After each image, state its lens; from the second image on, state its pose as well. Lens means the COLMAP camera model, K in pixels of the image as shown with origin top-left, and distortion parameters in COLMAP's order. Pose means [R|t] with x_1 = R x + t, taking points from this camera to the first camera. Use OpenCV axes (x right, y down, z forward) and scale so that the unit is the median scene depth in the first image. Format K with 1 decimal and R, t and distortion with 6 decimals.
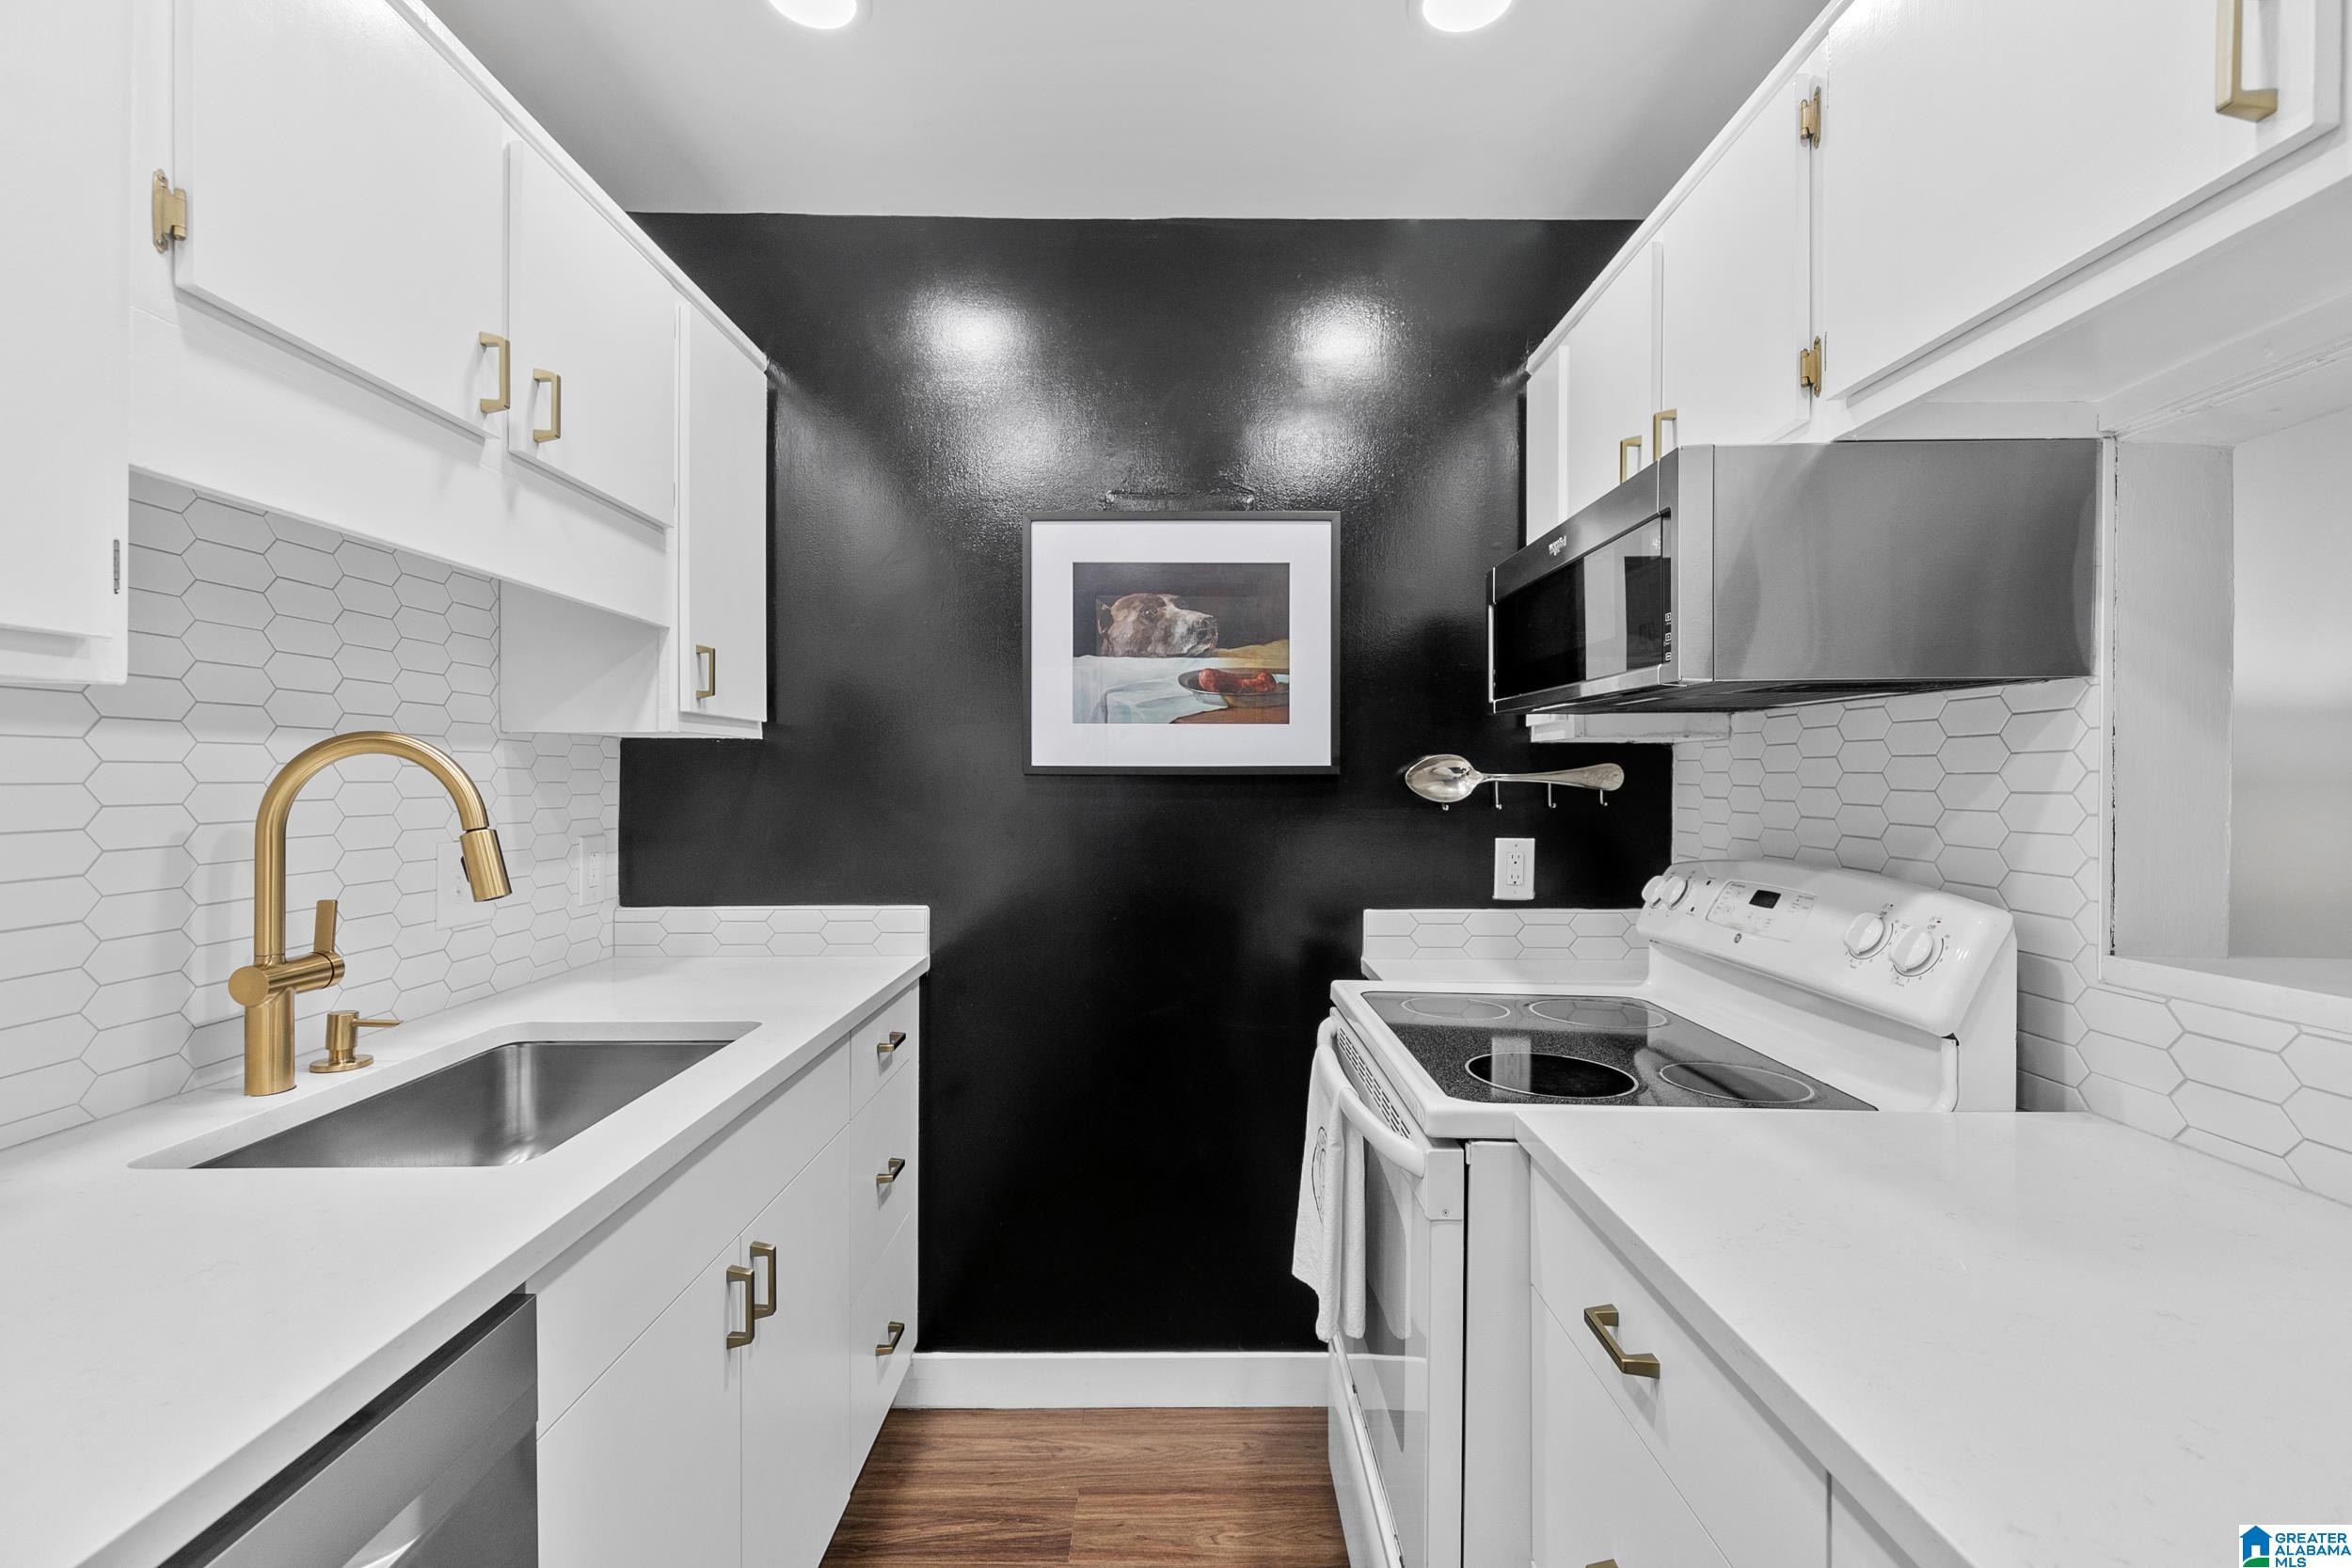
lens RADIAL K [[1042.4, 0, 1181.0], [0, 1042.4, 796.2], [0, 0, 1]] dist [0.009726, 0.000069]
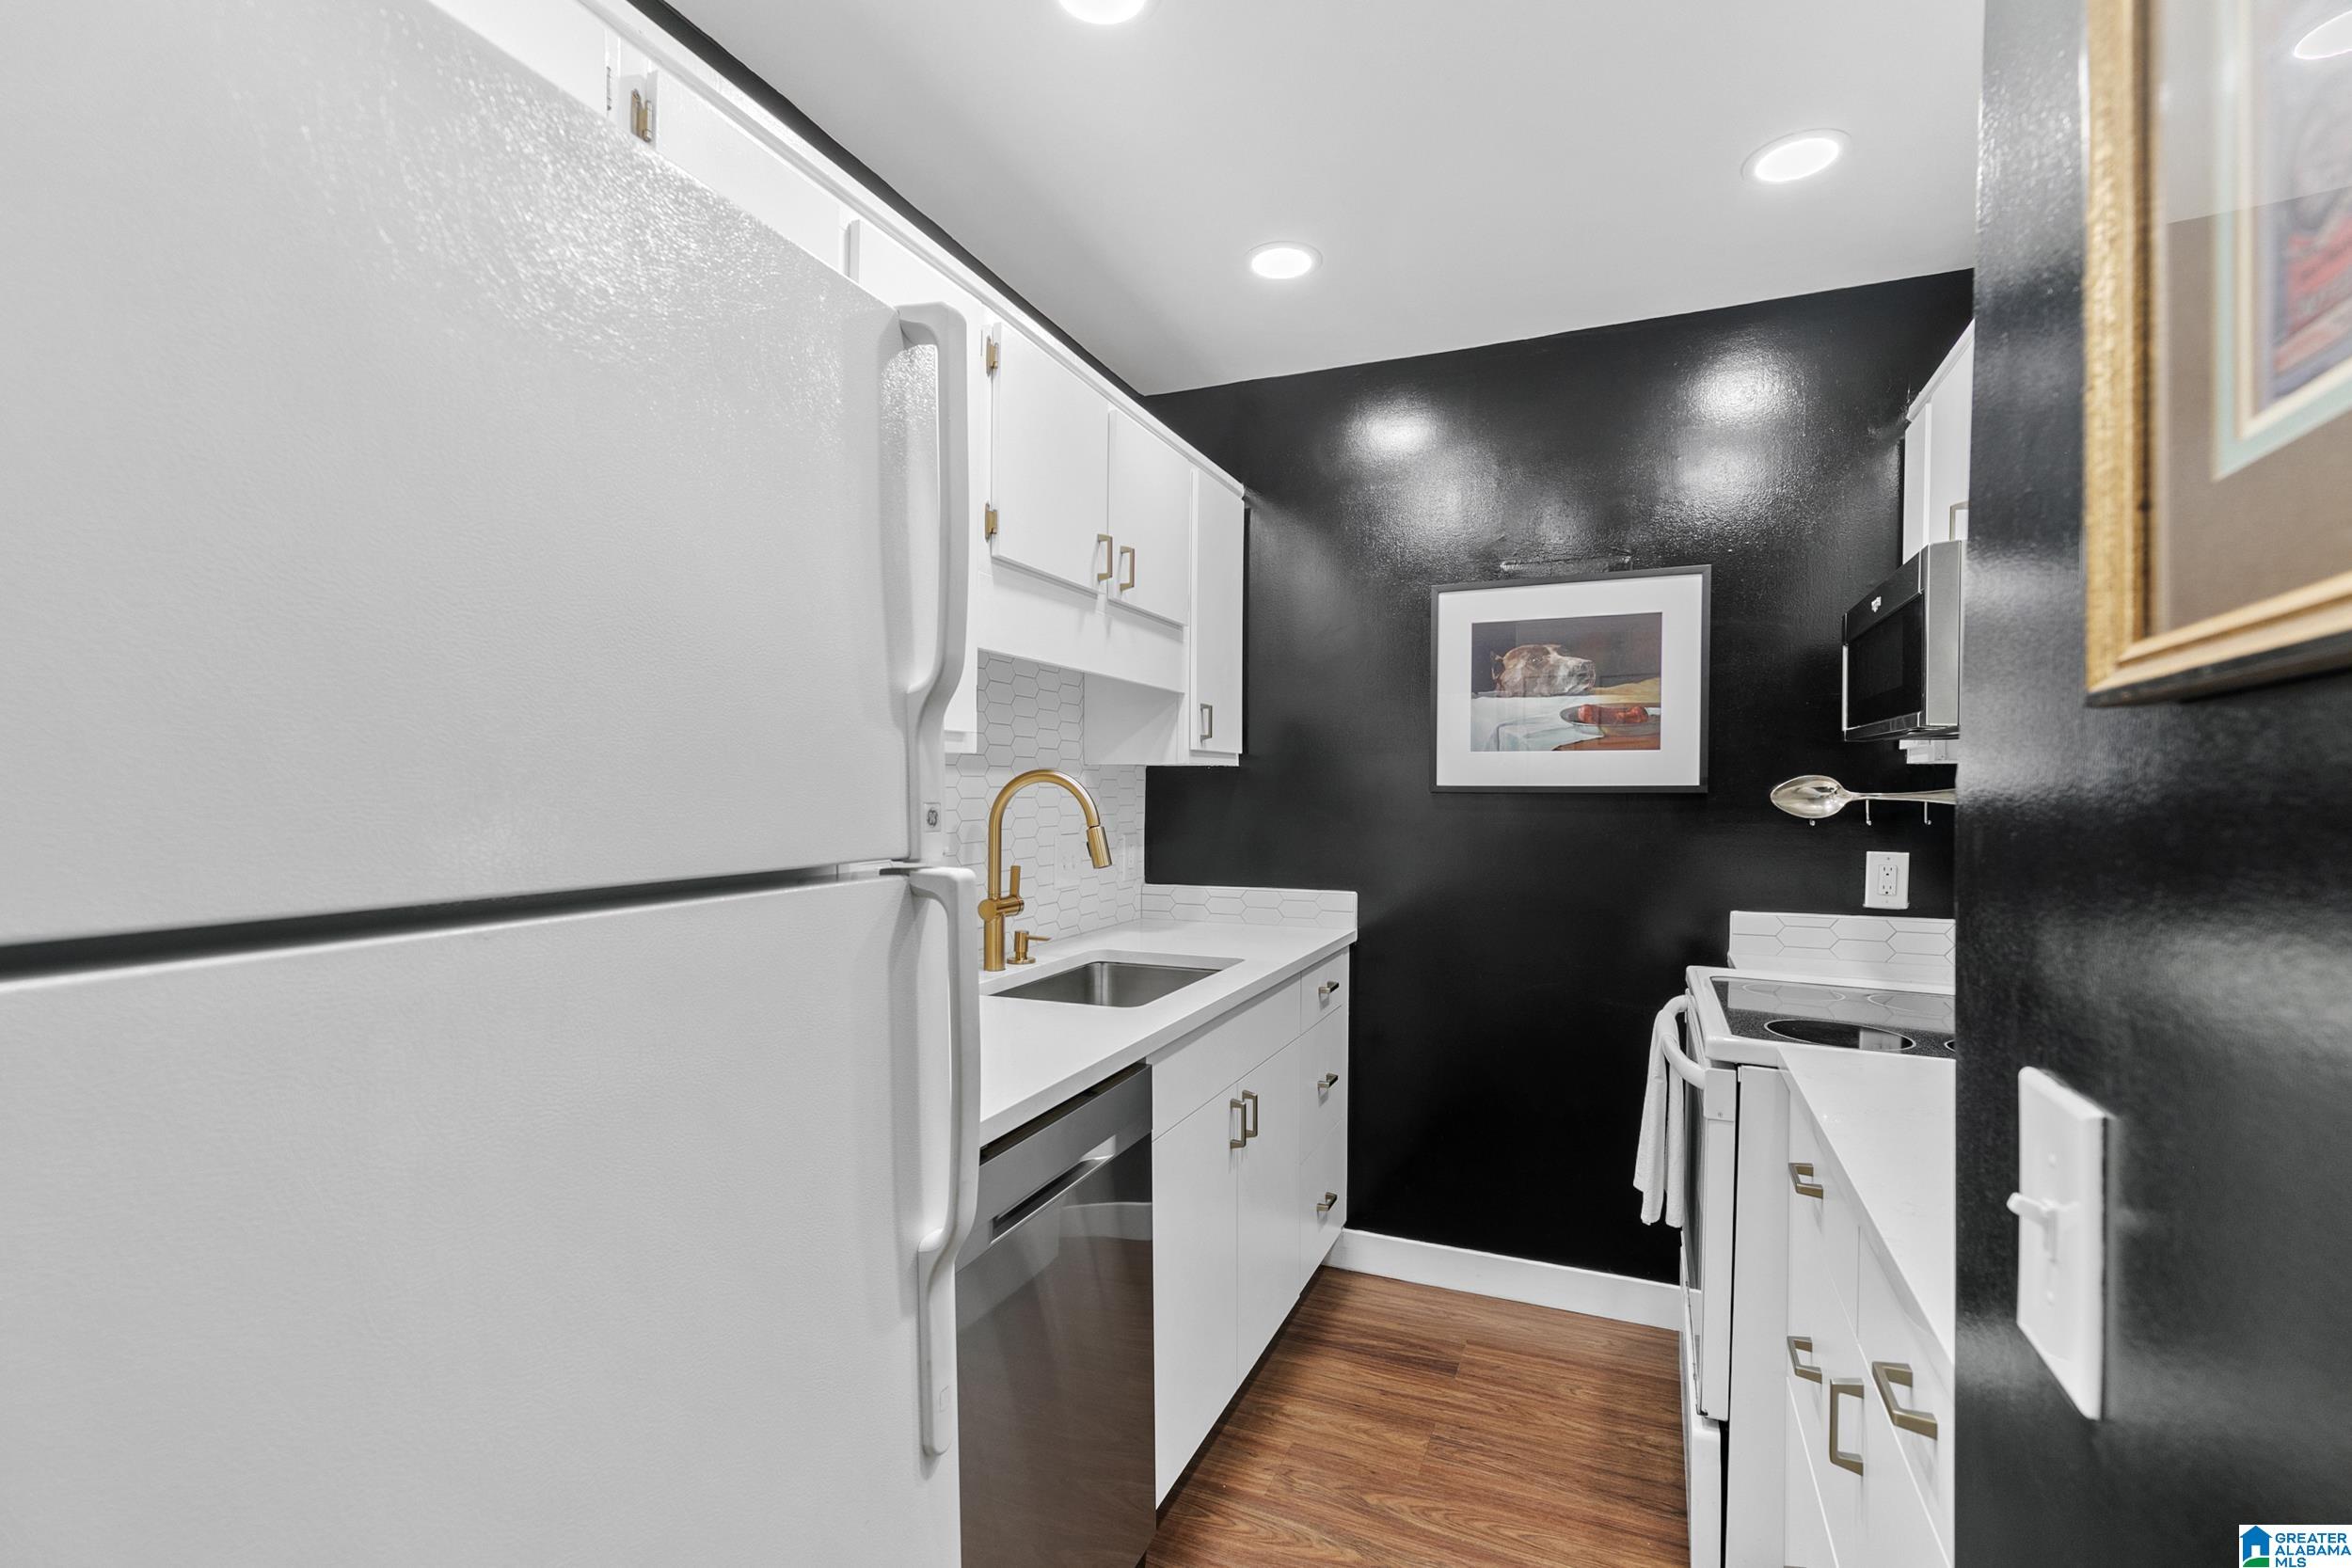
lens RADIAL K [[1065.9, 0, 1174.7], [0, 1065.9, 792.1], [0, 0, 1]] dist [0.000290, -0.000072]
pose [[0.915669, 0.002532, -0.401926, 0.091974], [-0.008364, 0.999884, -0.012755, -0.001916], [0.401847, 0.015041, 0.915583, -0.340280]]
